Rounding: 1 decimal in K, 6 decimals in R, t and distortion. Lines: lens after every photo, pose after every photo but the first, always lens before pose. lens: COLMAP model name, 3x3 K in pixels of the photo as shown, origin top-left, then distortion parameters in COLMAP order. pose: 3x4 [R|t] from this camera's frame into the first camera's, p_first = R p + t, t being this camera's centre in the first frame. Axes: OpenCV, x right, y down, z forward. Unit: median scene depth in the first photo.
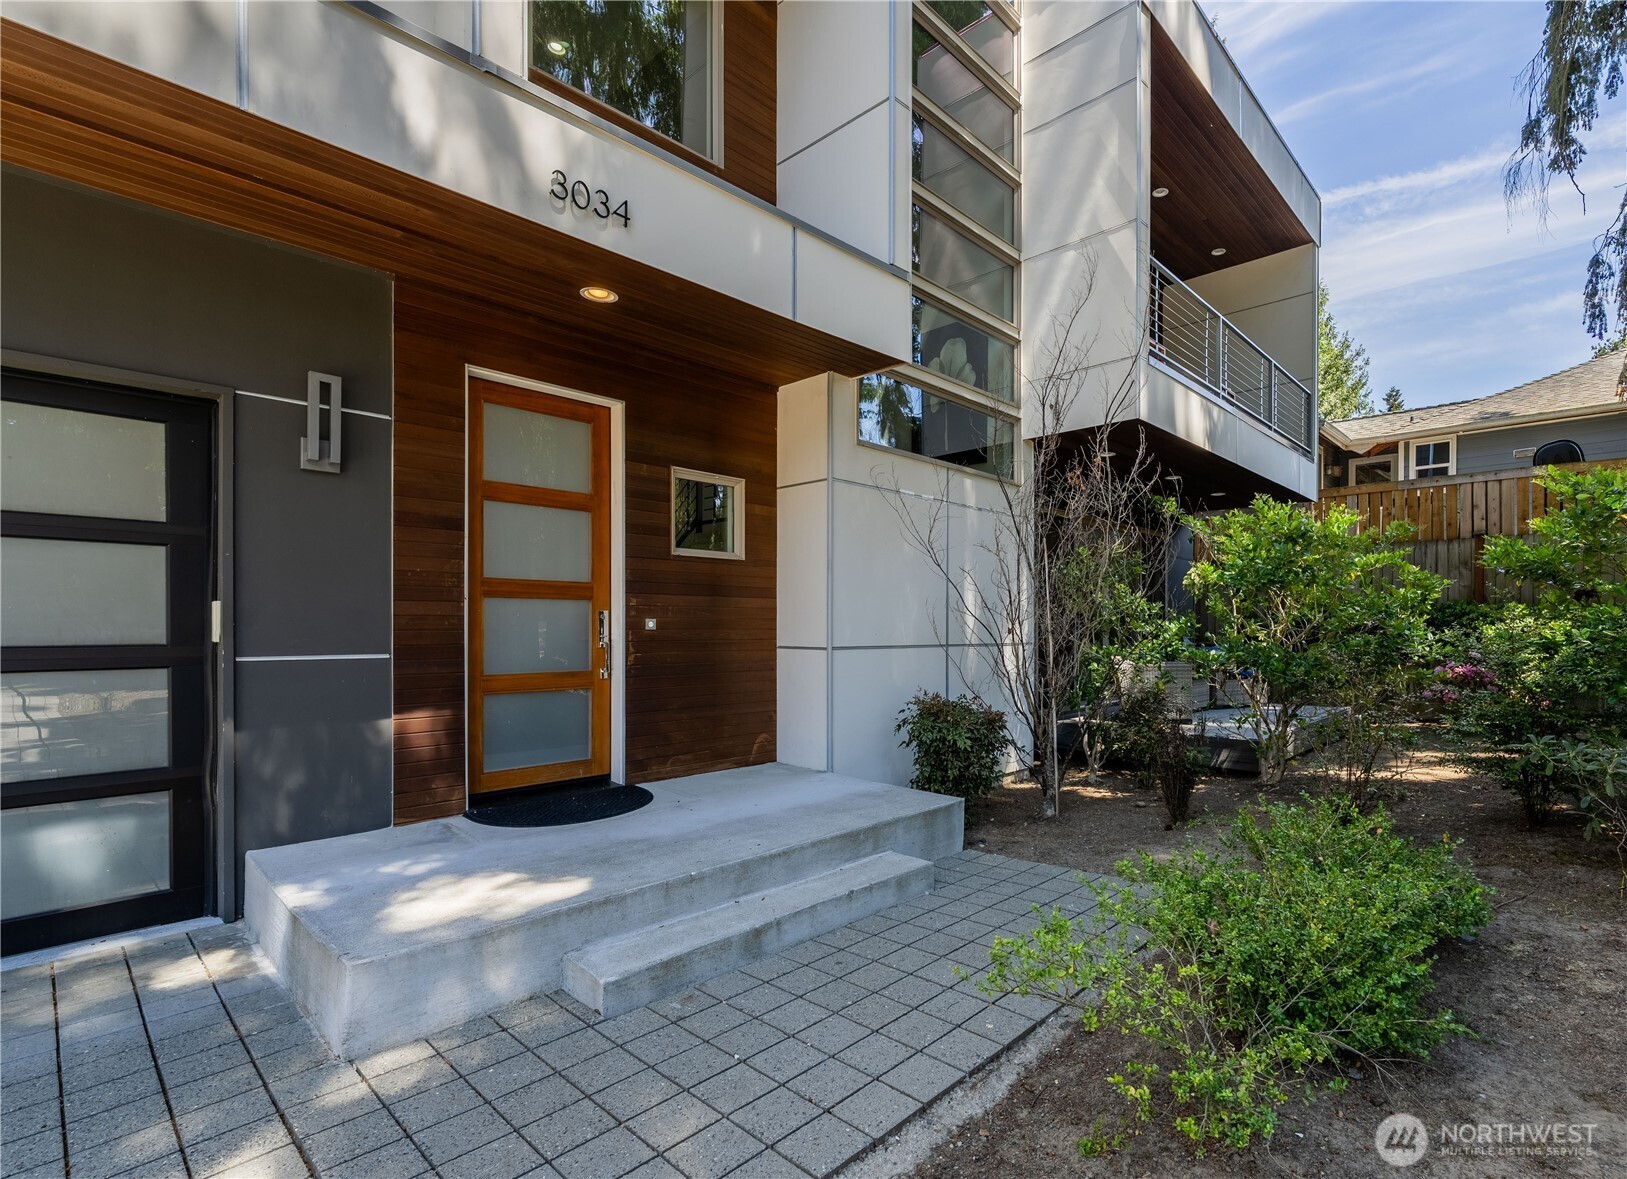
lens RADIAL K [[767.8, 0, 927.9], [0, 767.8, 634.3], [0, 0, 1]] dist [-0.000373, 0.000059]
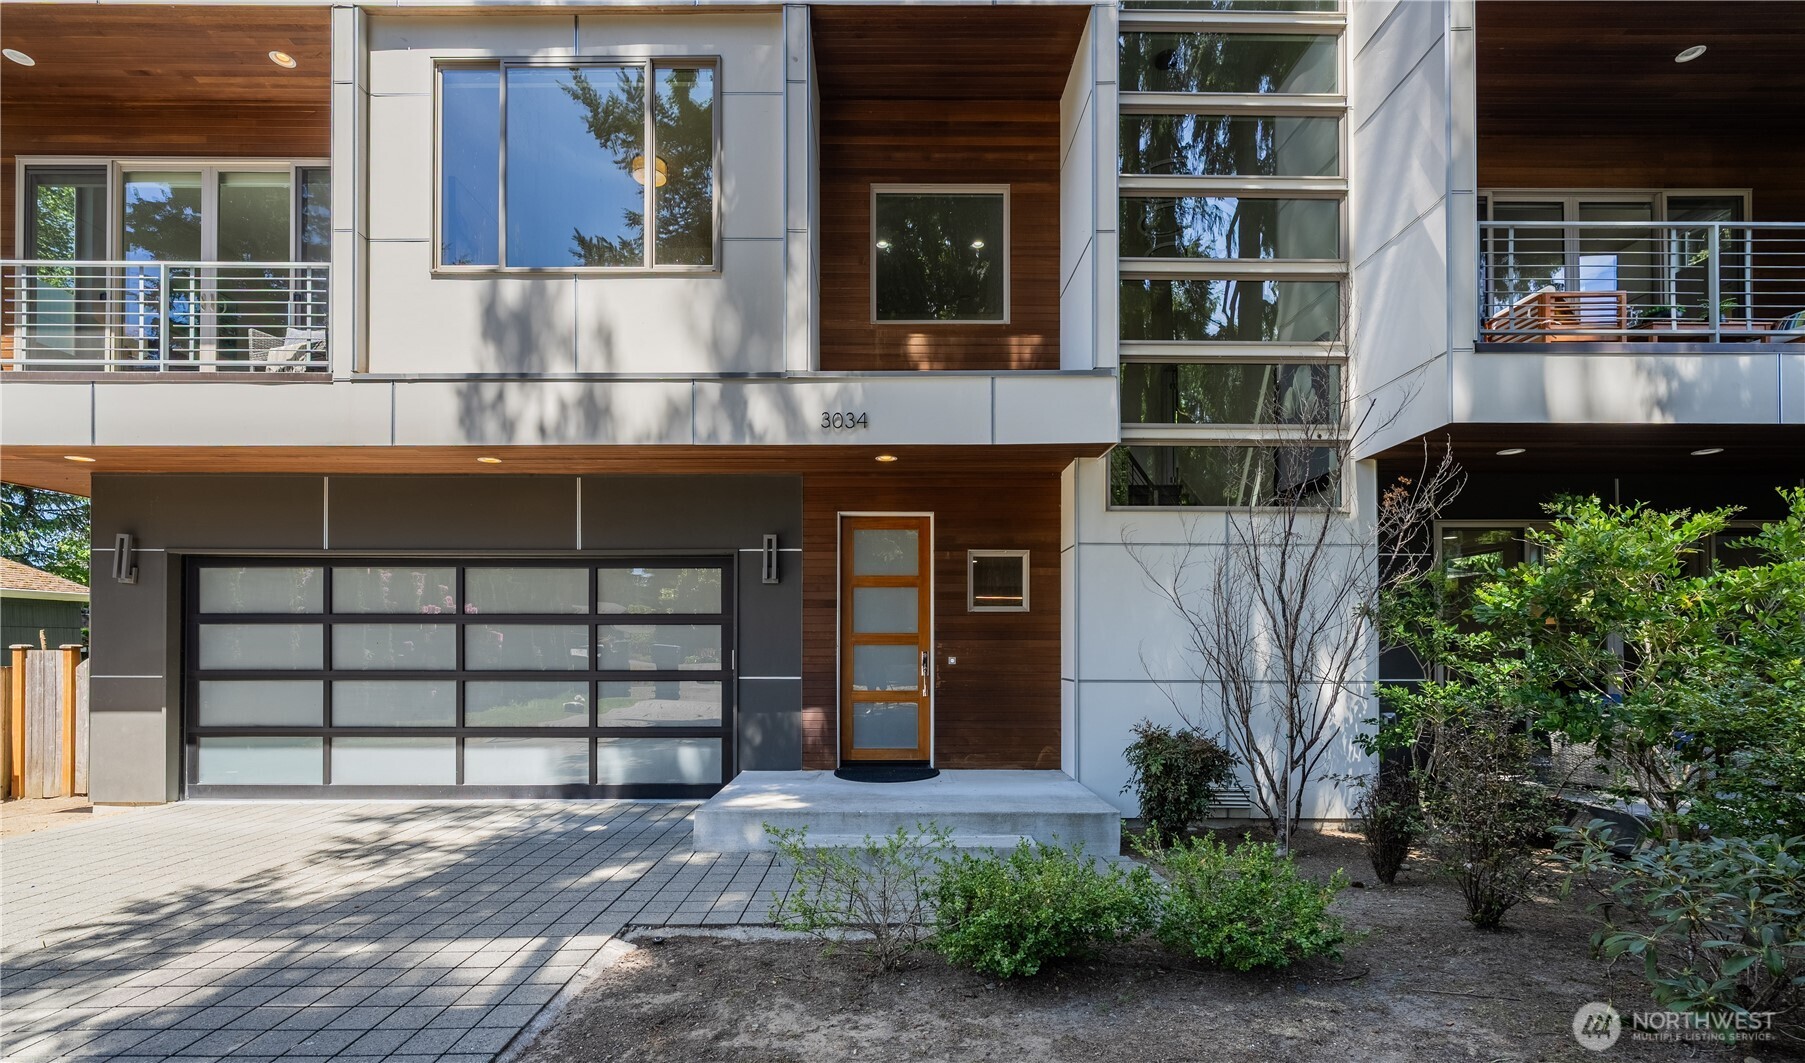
lens RADIAL K [[786.3, 0, 901.0], [0, 786.3, 646.3], [0, 0, 1]] dist [-0.000531, -0.000236]
pose [[0.651972, -0.004281, -0.758231, 0.691807], [-0.008002, 0.999890, -0.012525, -0.020315], [0.758201, 0.014234, 0.651866, -0.042836]]
